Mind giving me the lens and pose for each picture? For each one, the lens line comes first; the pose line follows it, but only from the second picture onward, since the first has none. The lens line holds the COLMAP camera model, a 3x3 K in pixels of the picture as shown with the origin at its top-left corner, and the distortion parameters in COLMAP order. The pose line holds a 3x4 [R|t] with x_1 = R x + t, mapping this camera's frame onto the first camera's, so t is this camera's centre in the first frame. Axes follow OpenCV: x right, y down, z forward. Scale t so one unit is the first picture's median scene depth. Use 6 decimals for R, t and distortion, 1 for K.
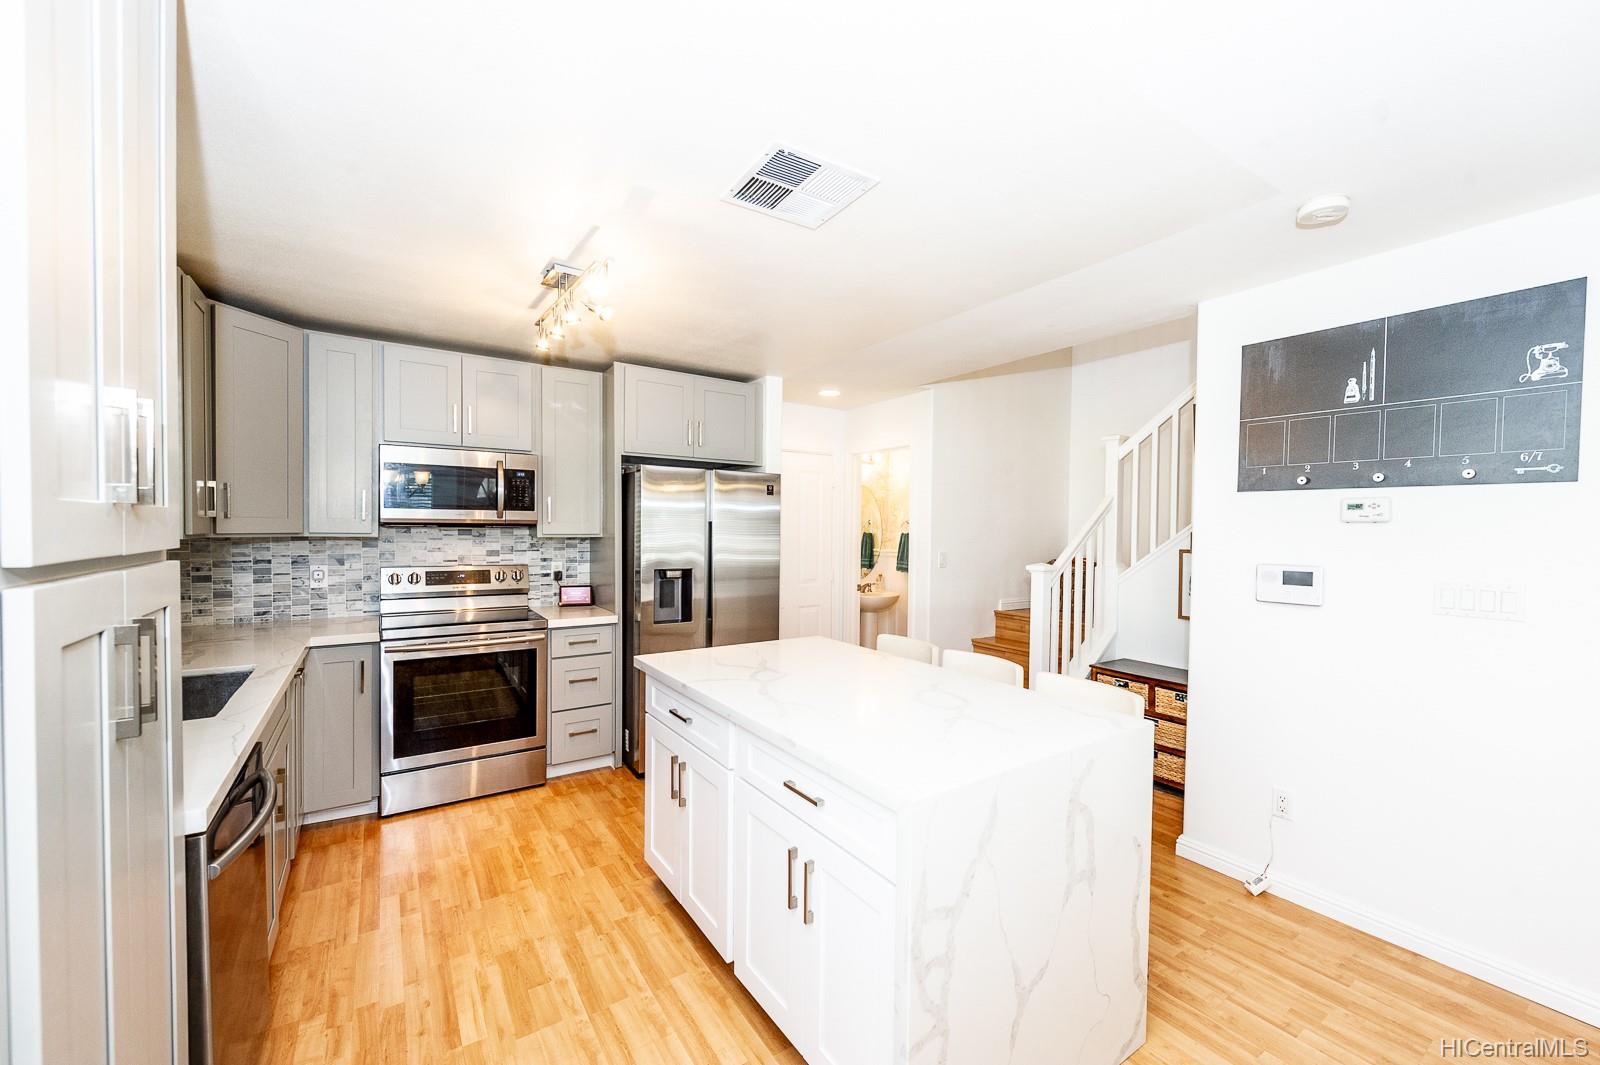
lens RADIAL K [[647.5, 0, 792.8], [0, 647.5, 518.9], [0, 0, 1]] dist [0.009528, 0.000096]
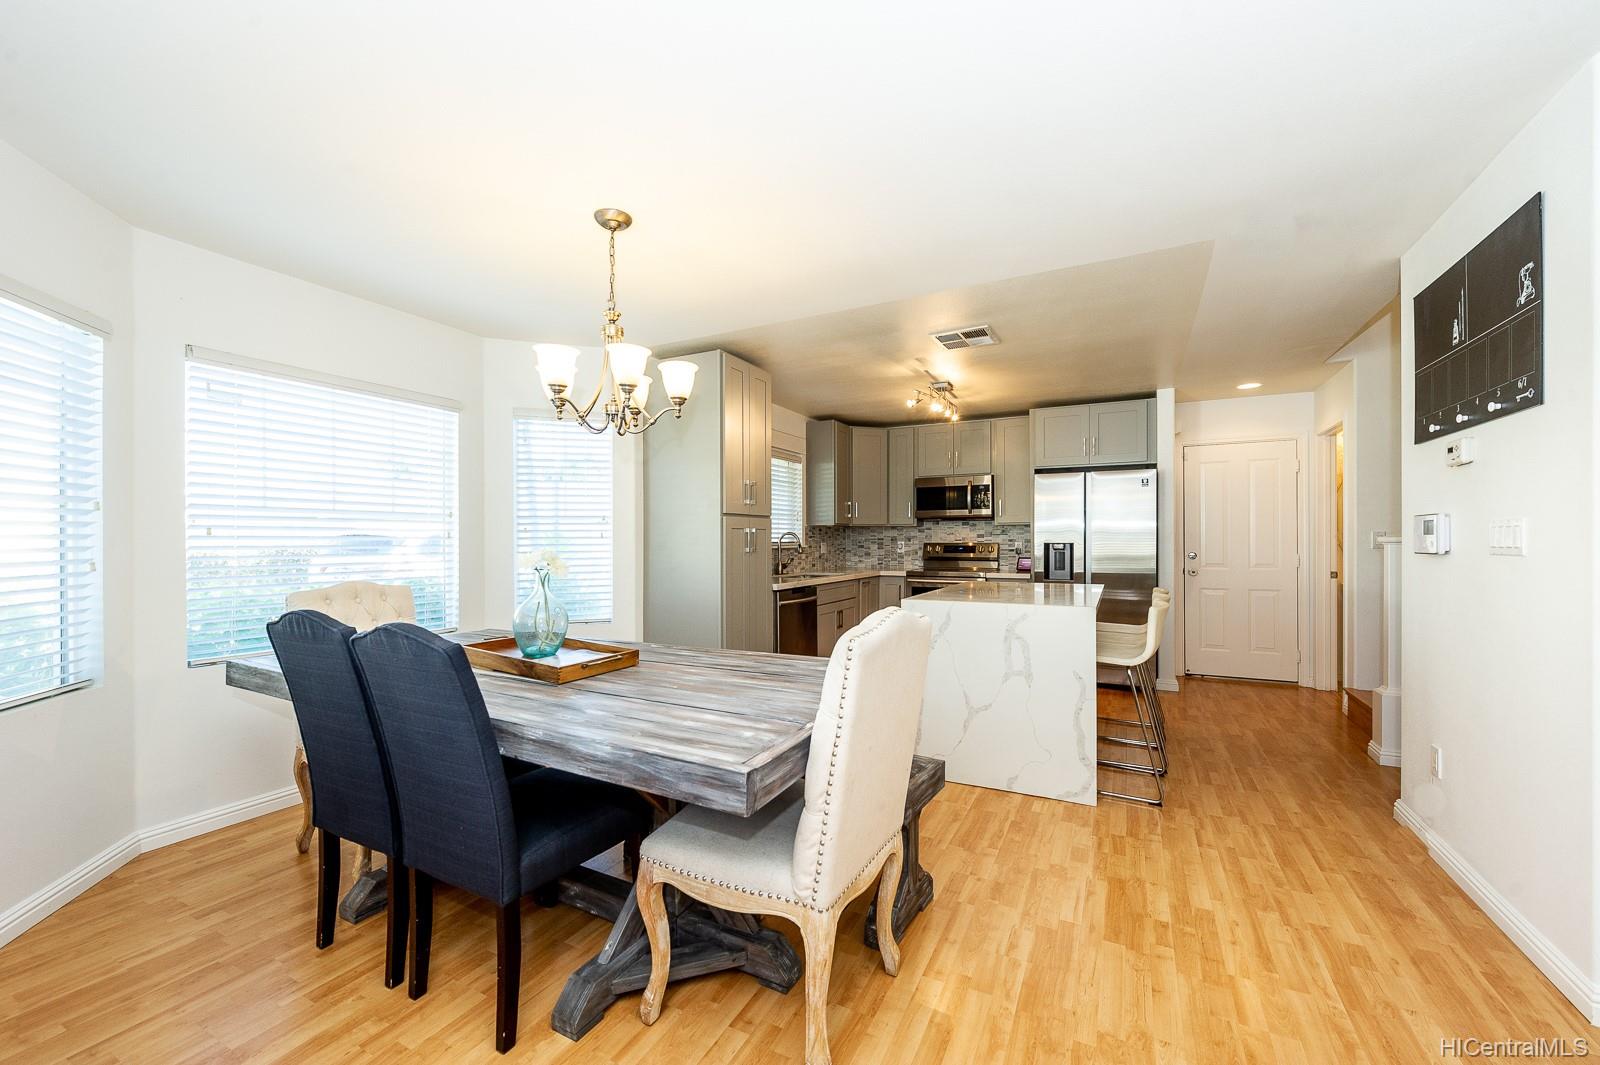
lens RADIAL K [[647.5, 0, 805.6], [0, 647.5, 541.6], [0, 0, 1]] dist [0.009528, 0.000096]
pose [[0.478696, -0.009865, -0.877925, 0.855058], [0.017990, 0.999837, -0.001426, 0.066419], [0.877796, -0.015111, 0.478796, -0.212920]]
